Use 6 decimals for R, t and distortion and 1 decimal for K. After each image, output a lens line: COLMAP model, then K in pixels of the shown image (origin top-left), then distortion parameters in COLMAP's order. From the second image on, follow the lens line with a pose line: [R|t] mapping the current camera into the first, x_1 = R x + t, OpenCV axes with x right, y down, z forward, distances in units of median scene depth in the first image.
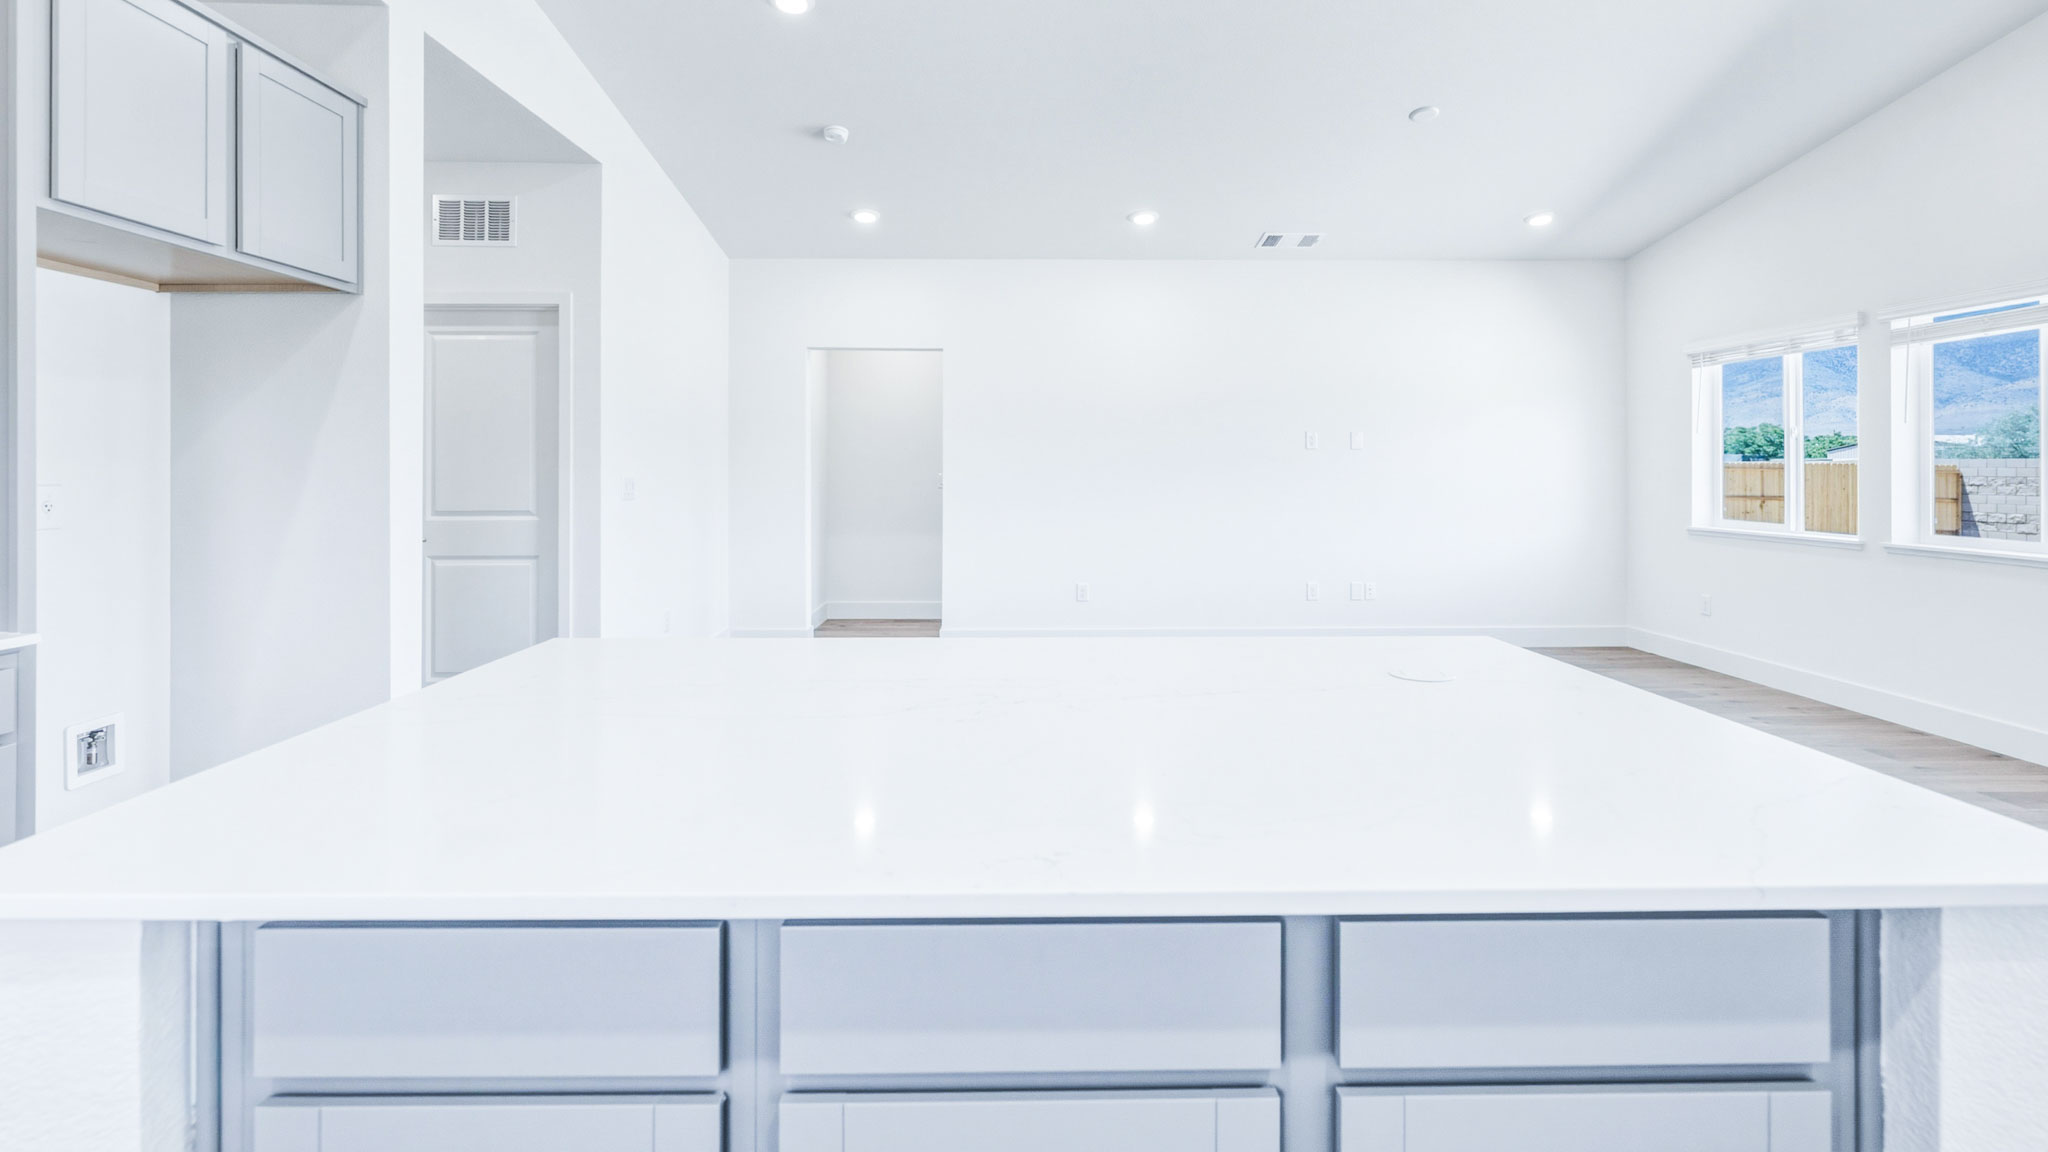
lens RADIAL K [[956.4, 0, 1025.1], [0, 956.4, 461.0], [0, 0, 1]] dist [0.000596, 0.000448]
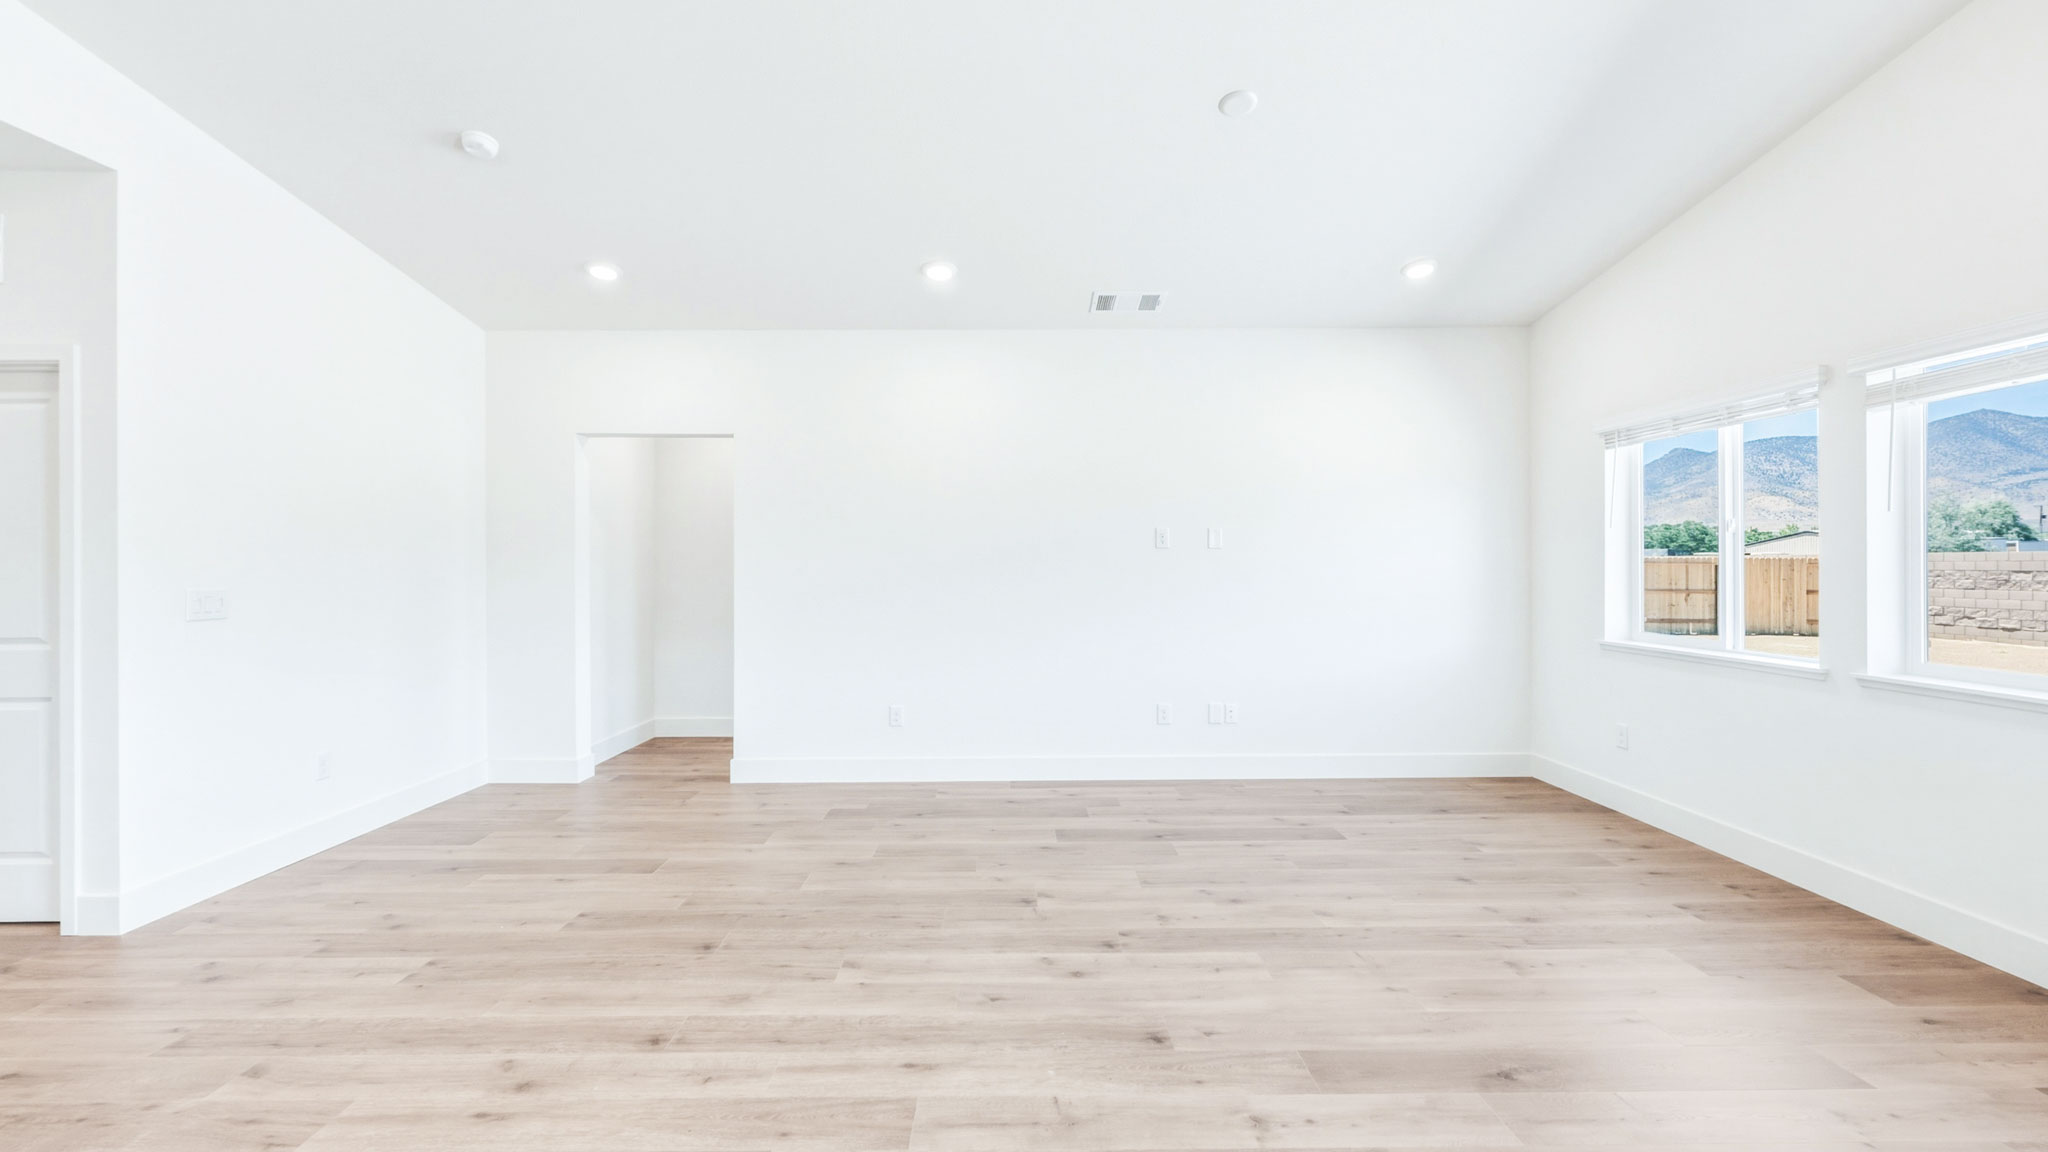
lens RADIAL K [[835.9, 0, 1026.1], [0, 835.9, 563.8], [0, 0, 1]] dist [-0.000252, -0.000355]
pose [[0.999919, -0.004737, -0.011814, 0.210227], [0.004824, 0.999962, 0.007320, -0.005622], [0.011779, -0.007376, 0.999903, 0.278307]]
